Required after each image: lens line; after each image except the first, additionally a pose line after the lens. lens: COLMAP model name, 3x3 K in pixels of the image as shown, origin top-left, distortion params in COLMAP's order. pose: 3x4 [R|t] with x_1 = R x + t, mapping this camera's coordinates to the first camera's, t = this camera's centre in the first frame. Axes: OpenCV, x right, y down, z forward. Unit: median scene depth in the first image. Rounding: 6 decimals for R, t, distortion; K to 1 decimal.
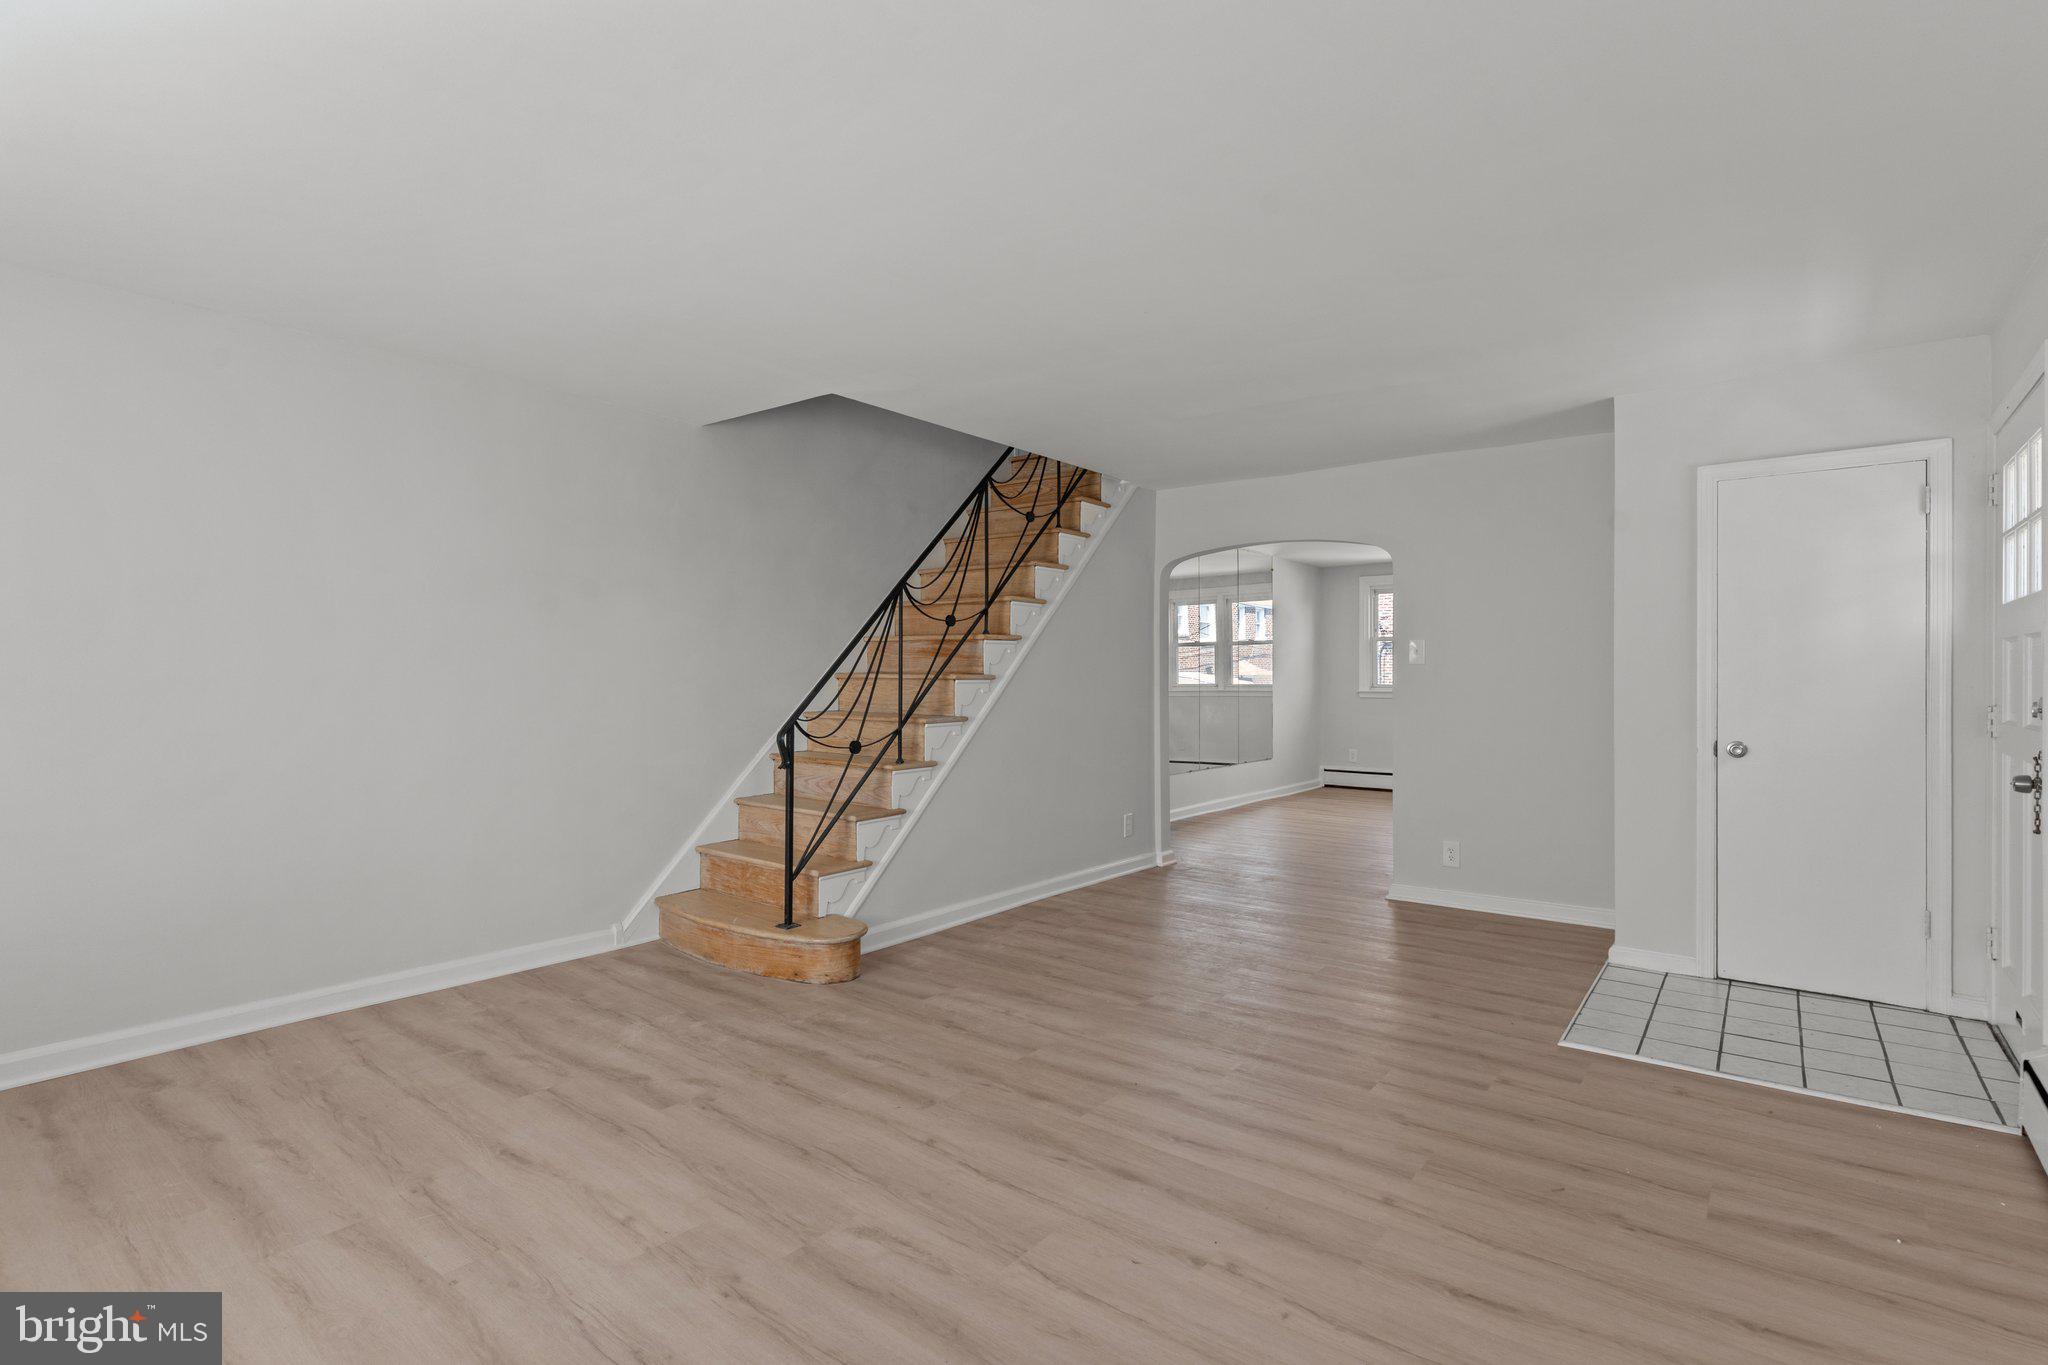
lens RADIAL K [[985.5, 0, 1024.0], [0, 985.5, 682.5], [0, 0, 1]] dist [0.031821, 0.000255]
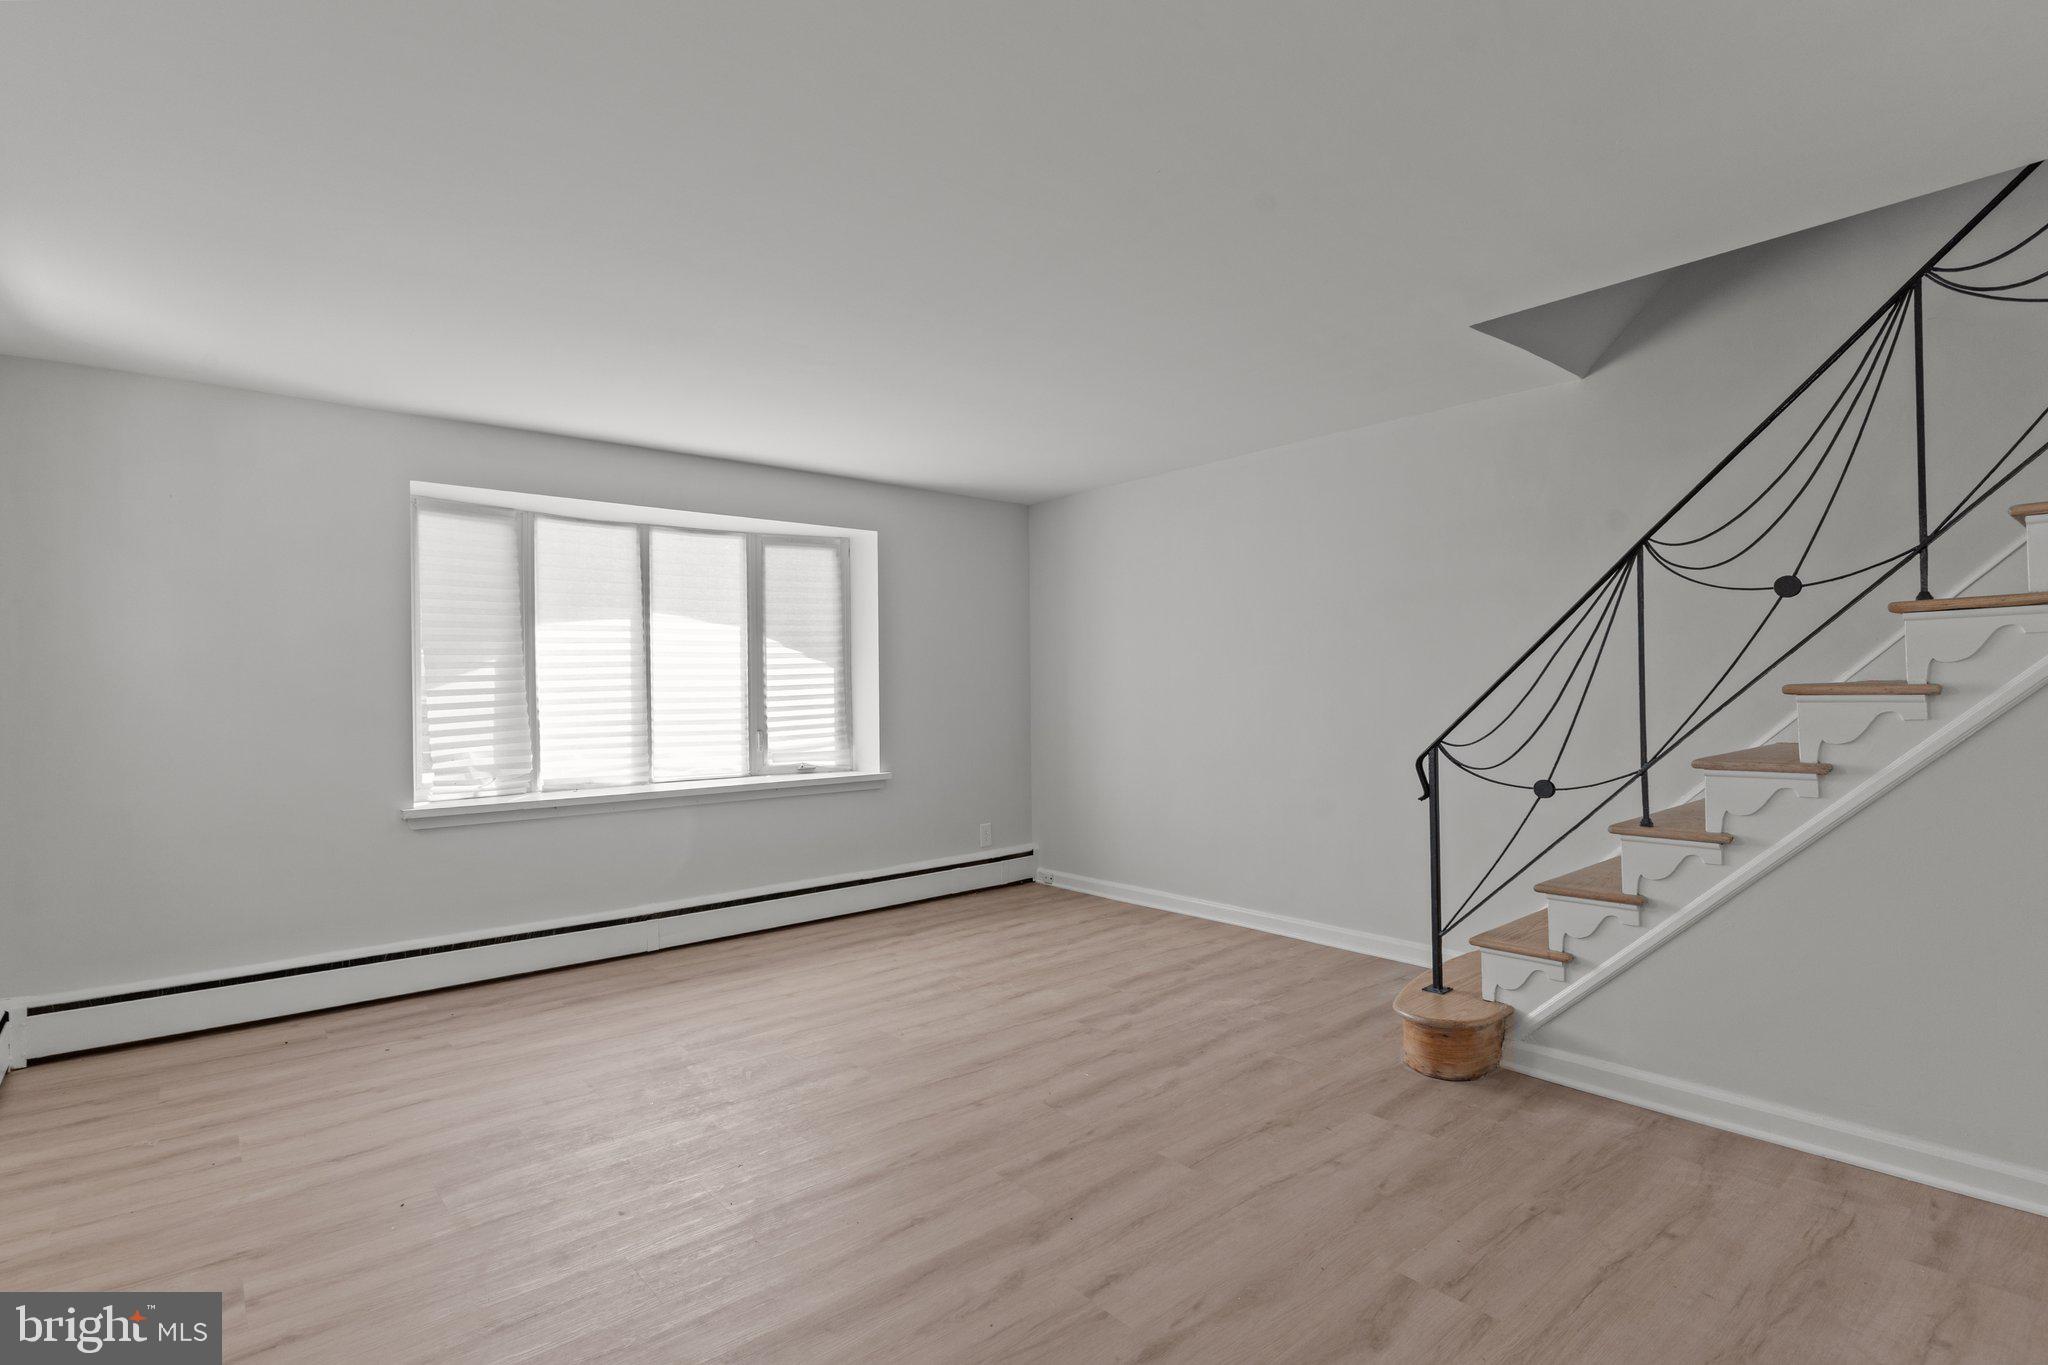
lens RADIAL K [[985.5, 0, 1024.0], [0, 985.5, 682.5], [0, 0, 1]] dist [0.031821, 0.000255]
pose [[-0.208530, -0.012904, -0.977931, 0.776186], [0.013536, 0.999779, -0.016079, -0.005999], [0.977922, -0.016590, -0.208309, 0.983048]]
